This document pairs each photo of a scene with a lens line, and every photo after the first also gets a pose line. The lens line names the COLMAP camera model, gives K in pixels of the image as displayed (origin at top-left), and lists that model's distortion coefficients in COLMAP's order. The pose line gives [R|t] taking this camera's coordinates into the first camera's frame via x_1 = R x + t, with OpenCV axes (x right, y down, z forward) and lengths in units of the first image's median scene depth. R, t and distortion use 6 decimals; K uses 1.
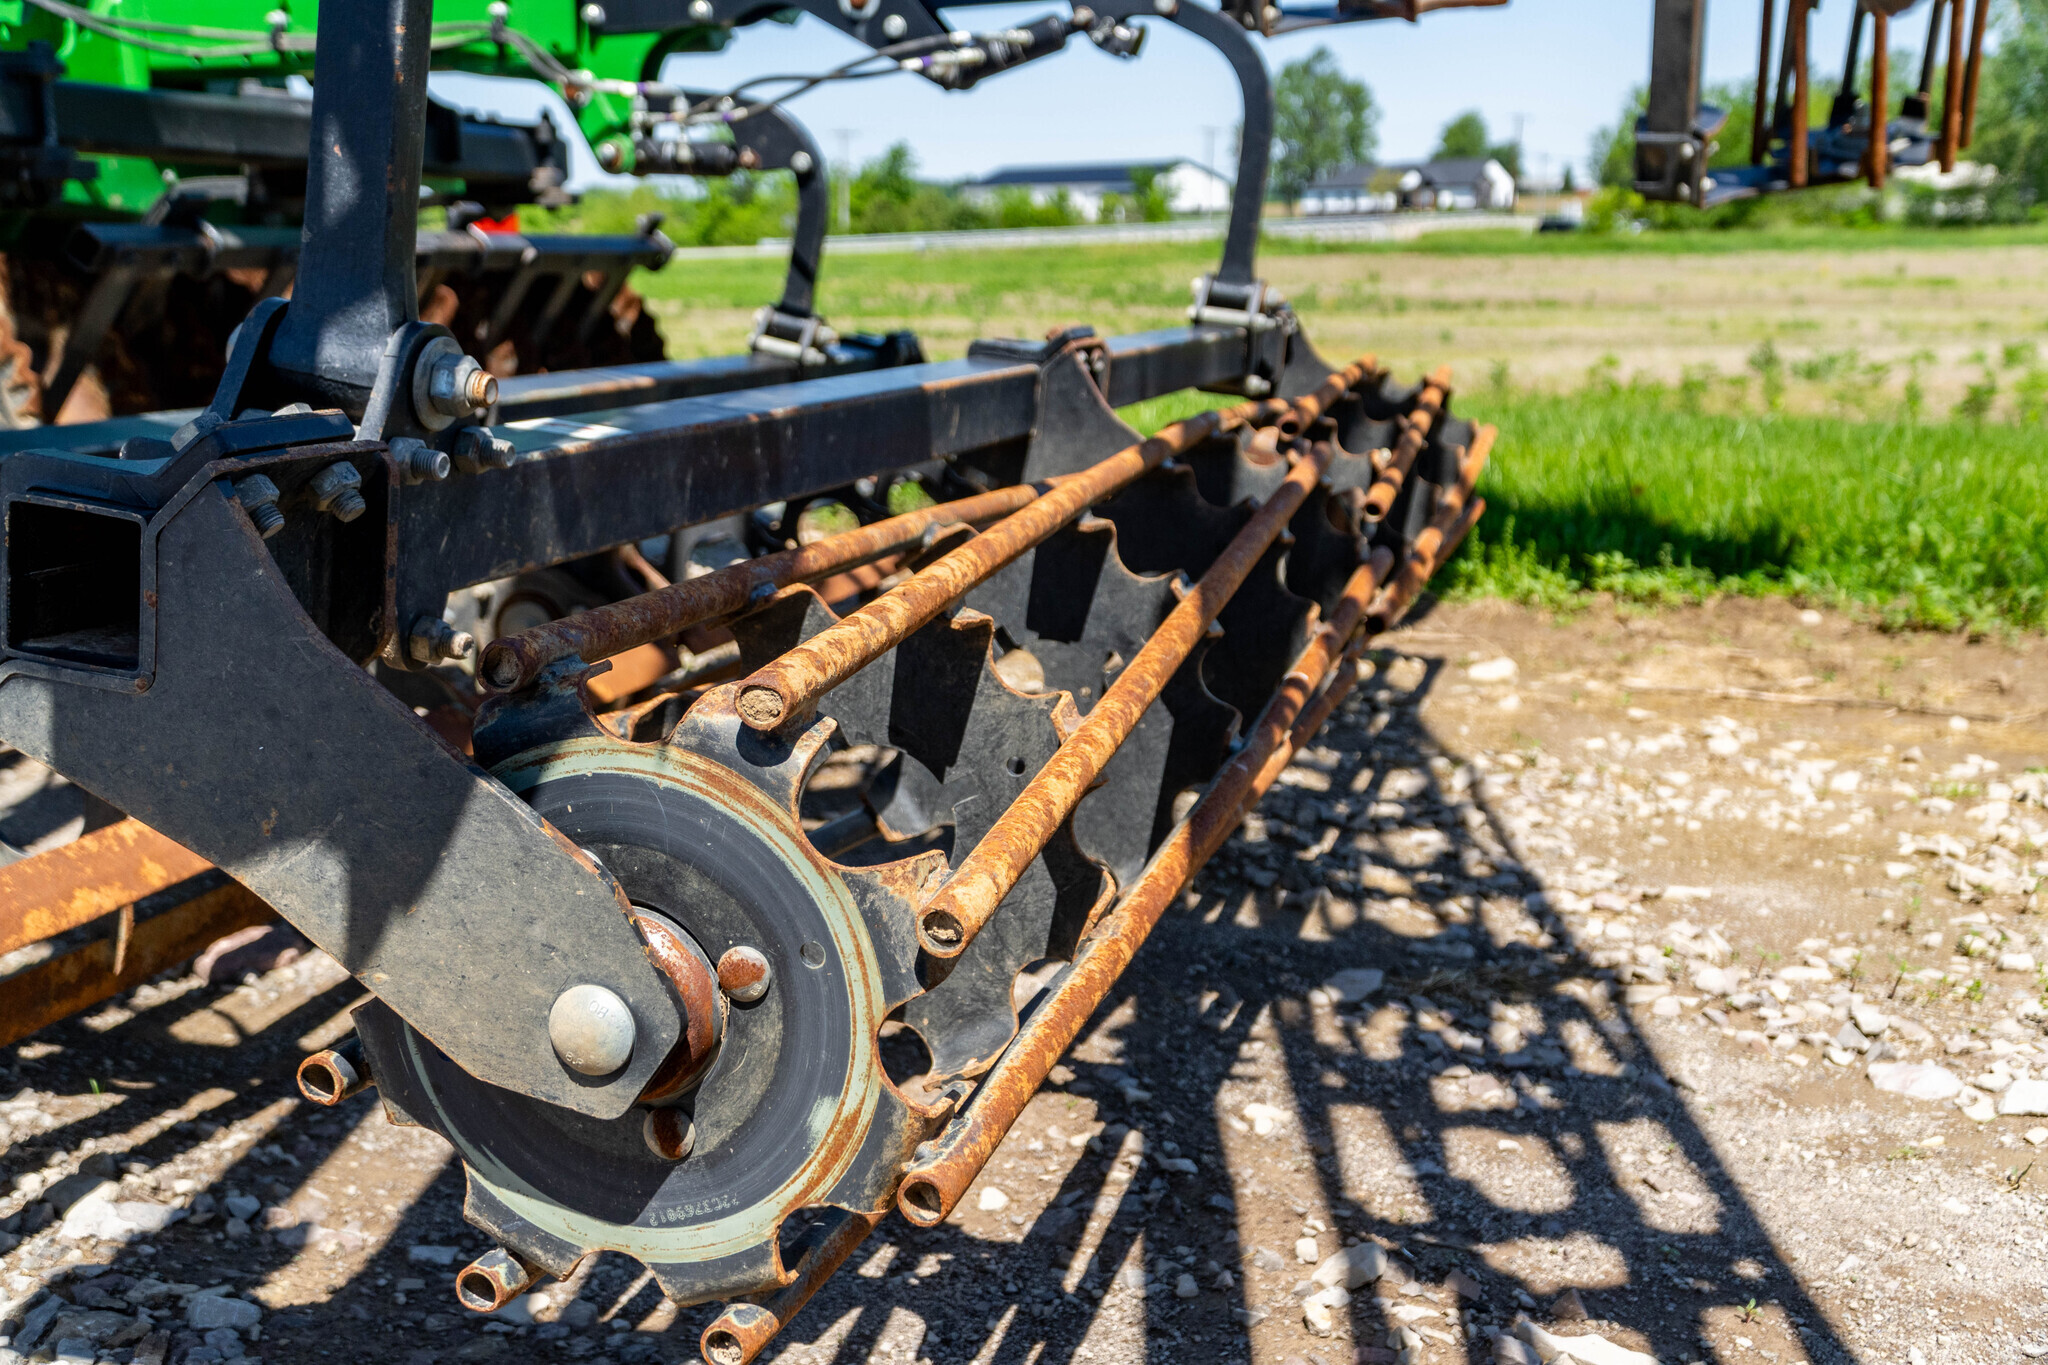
lens RADIAL K [[2240.3, 0, 1018.1], [0, 2240.3, 690.9], [0, 0, 1]] dist [0.095624, 0.000000]
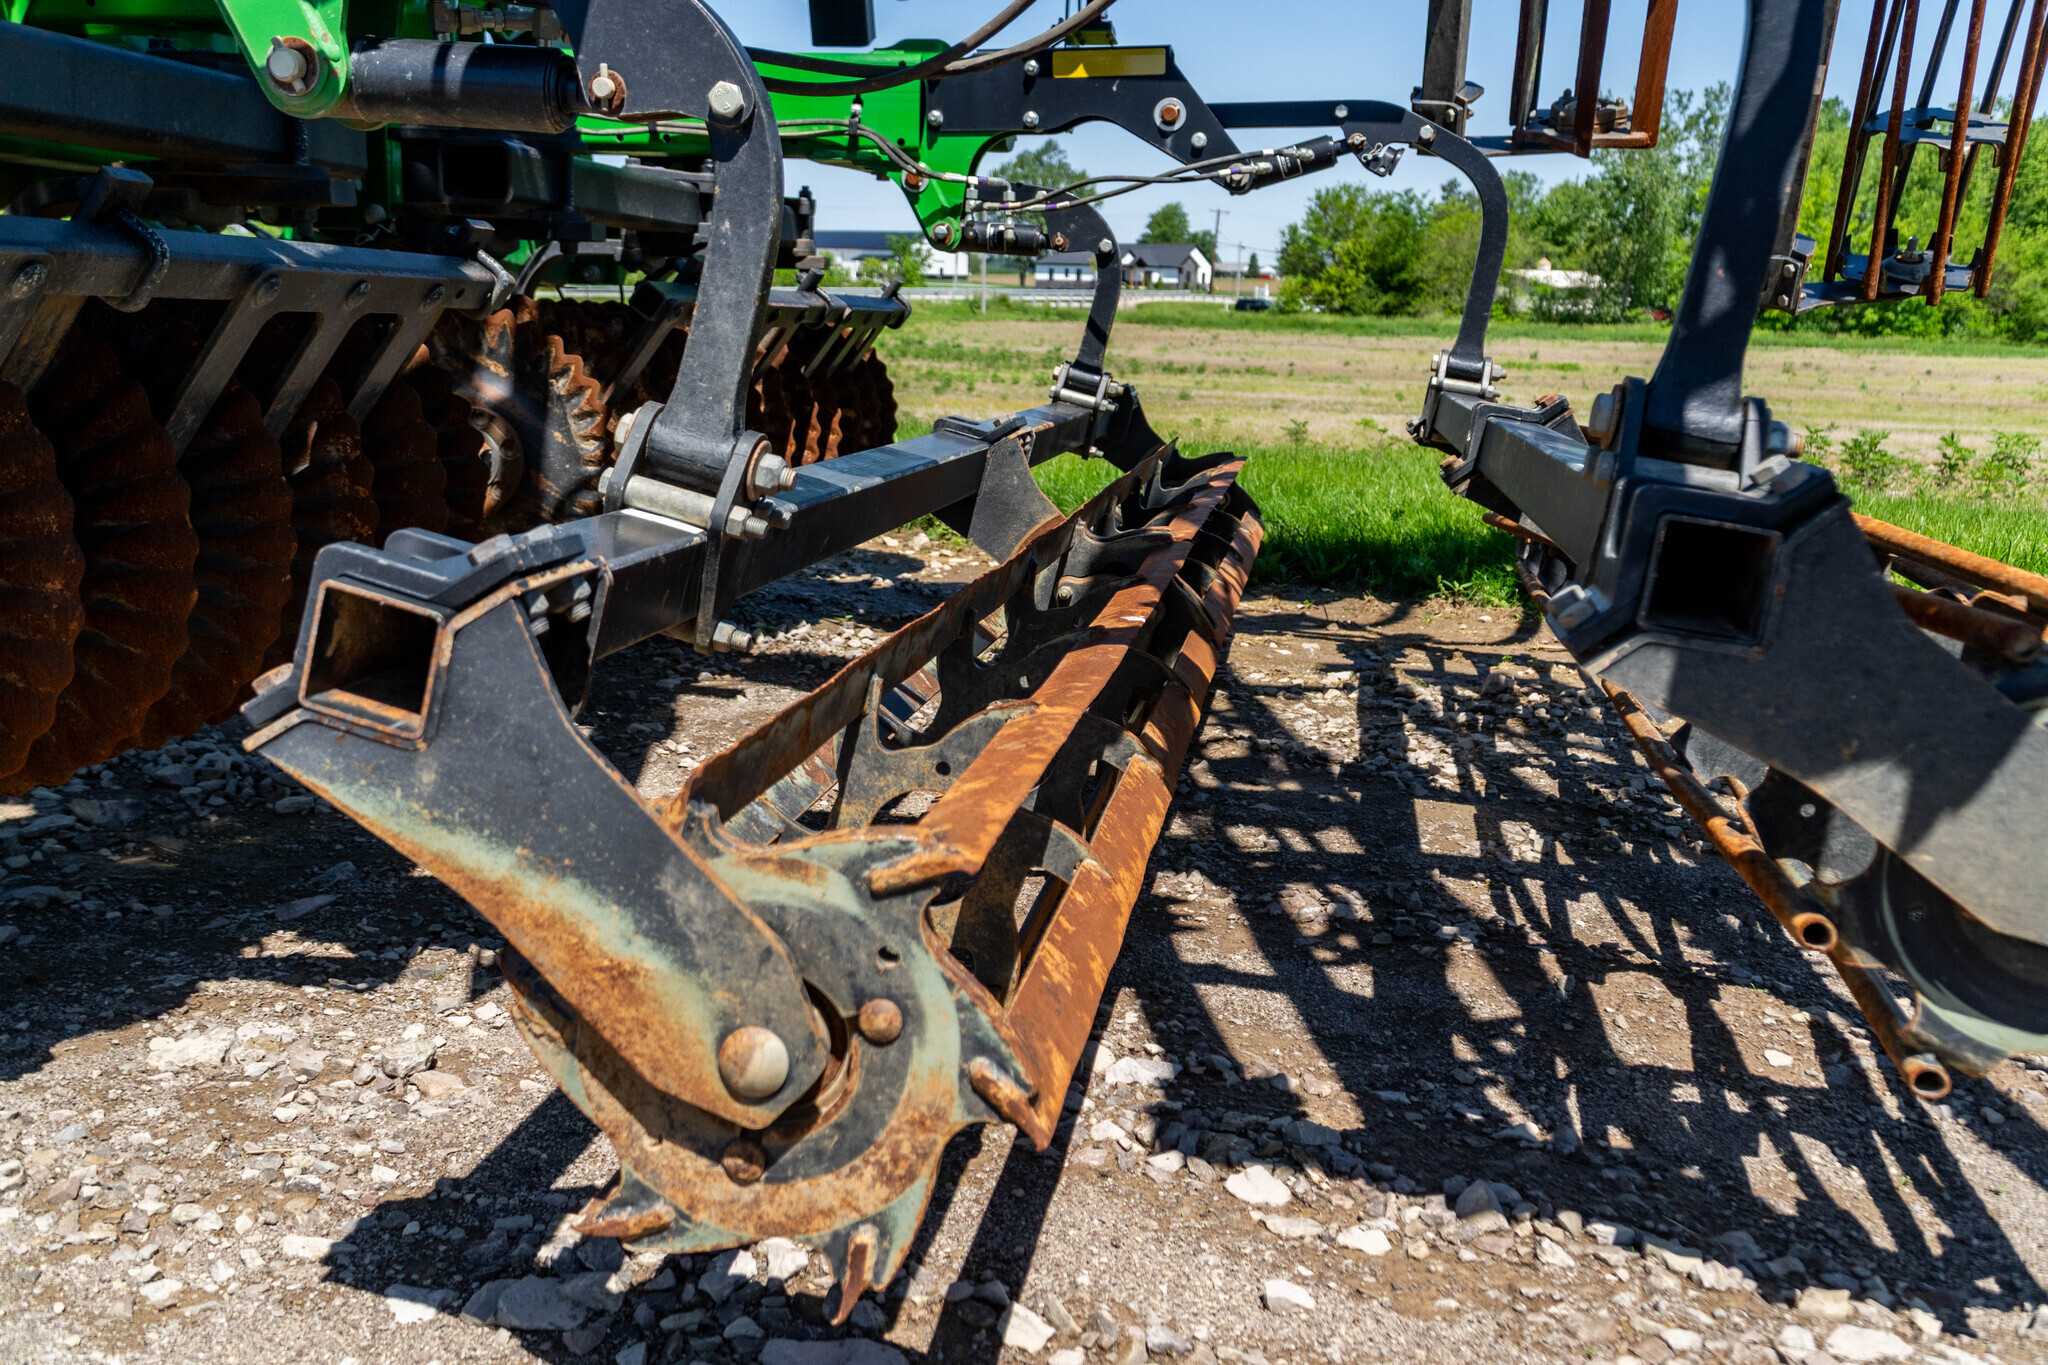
lens RADIAL K [[1971.7, 0, 1021.8], [0, 1971.7, 684.6], [0, 0, 1]] dist [0.071051, 0.000000]
pose [[0.990953, 0.017258, 0.133093, -0.621770], [-0.016507, 0.999841, -0.006744, 0.021125], [-0.133188, 0.004486, 0.991081, -0.109472]]
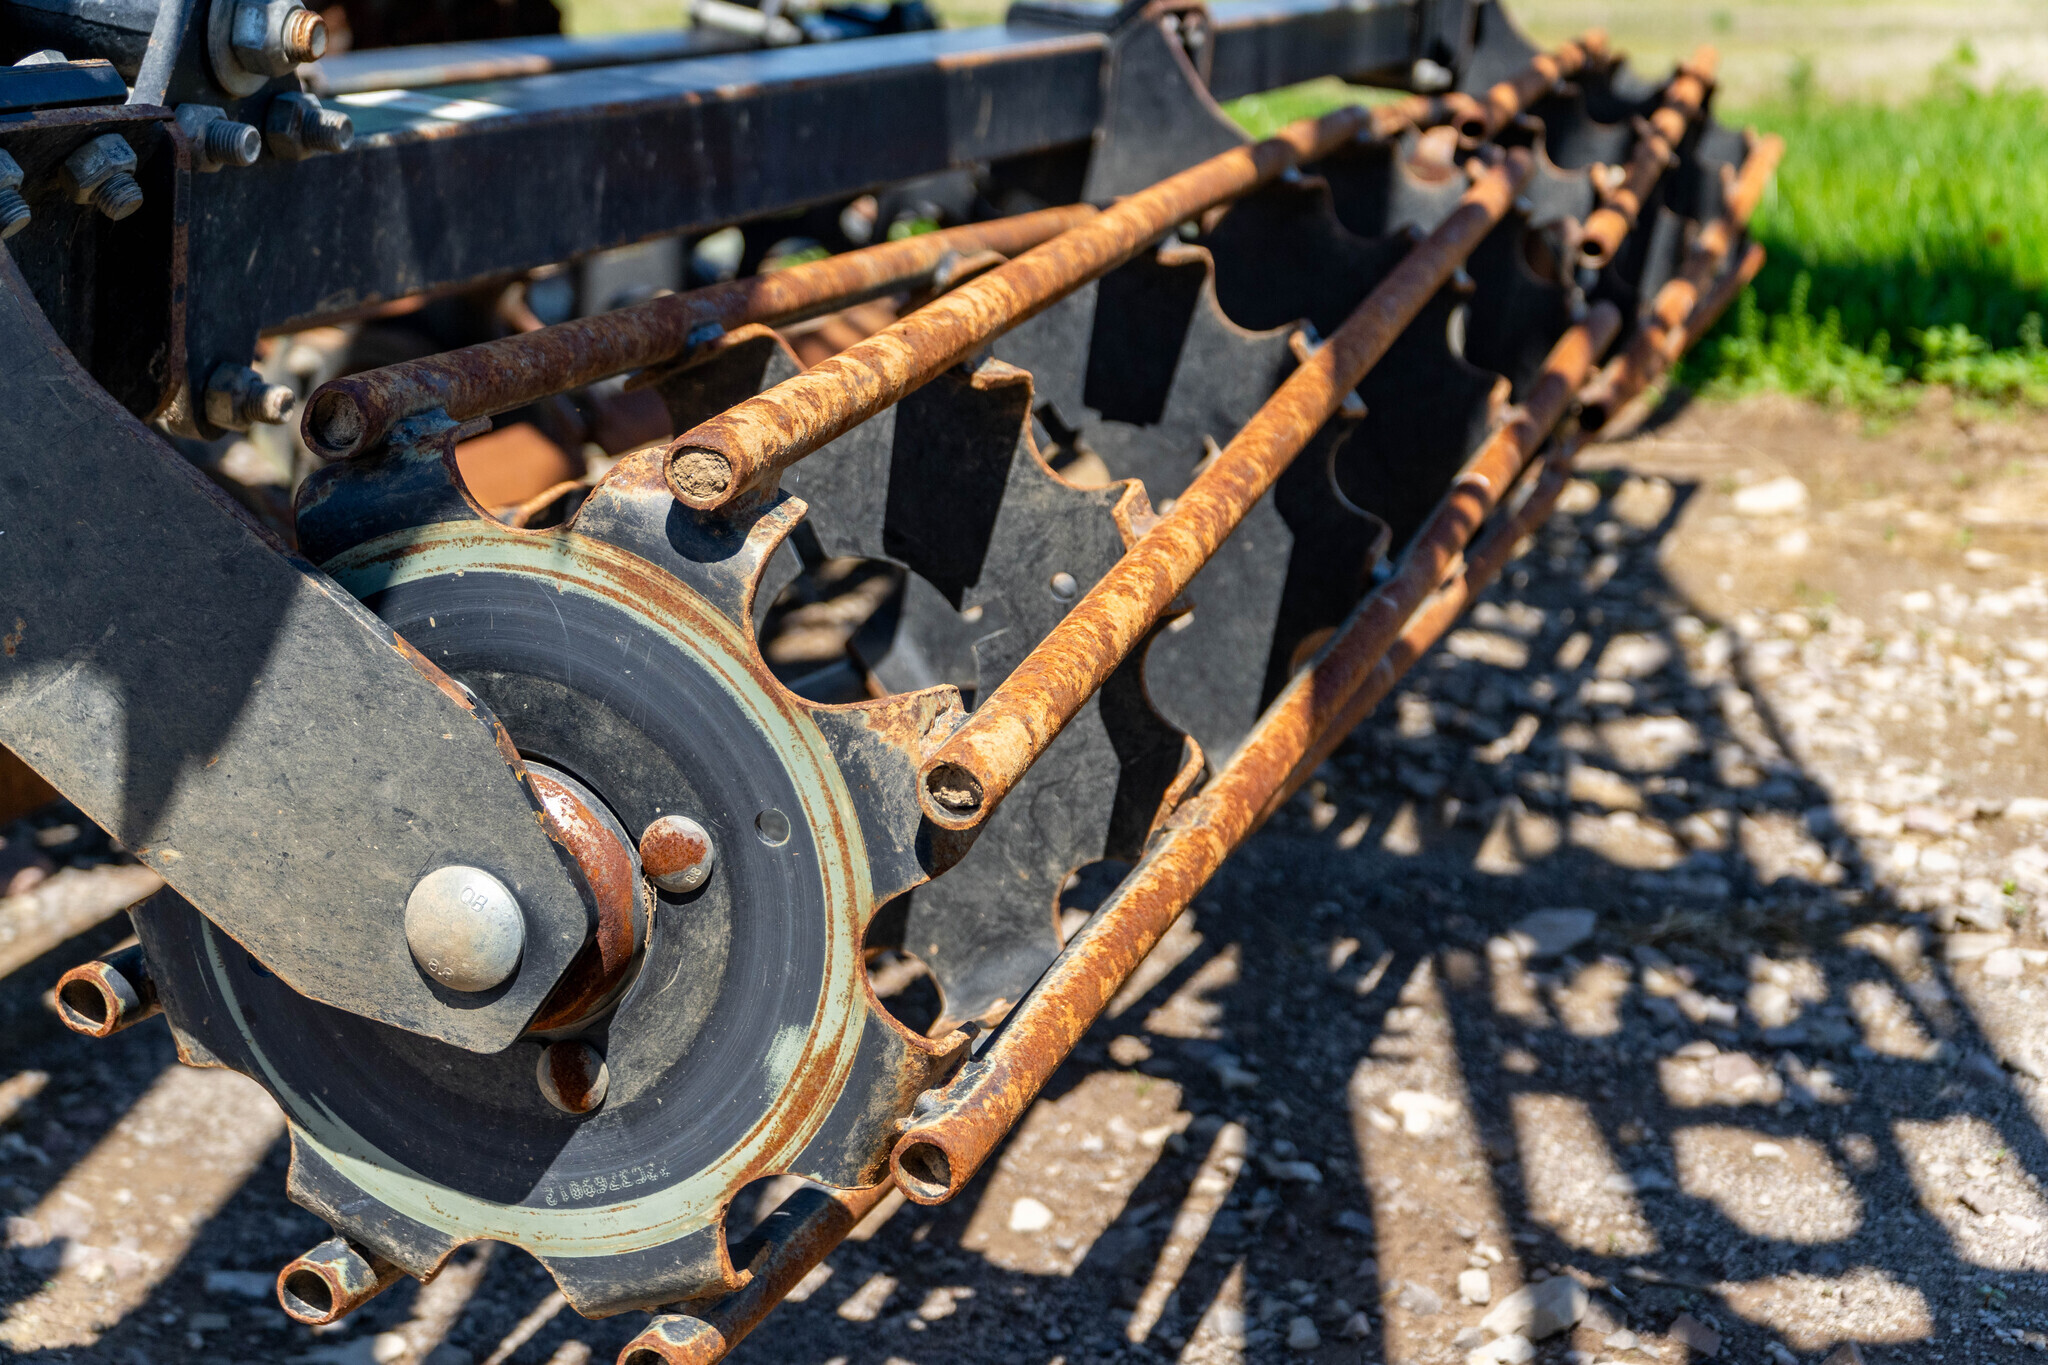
lens RADIAL K [[3289.5, 0, 1033.1], [0, 3289.5, 671.4], [0, 0, 1]] dist [0.100767, 0.000000]
pose [[0.999870, 0.006747, -0.014657, 0.003767], [-0.006186, 0.999259, 0.037982, 0.016483], [0.014902, -0.037886, 0.999171, -0.025650]]
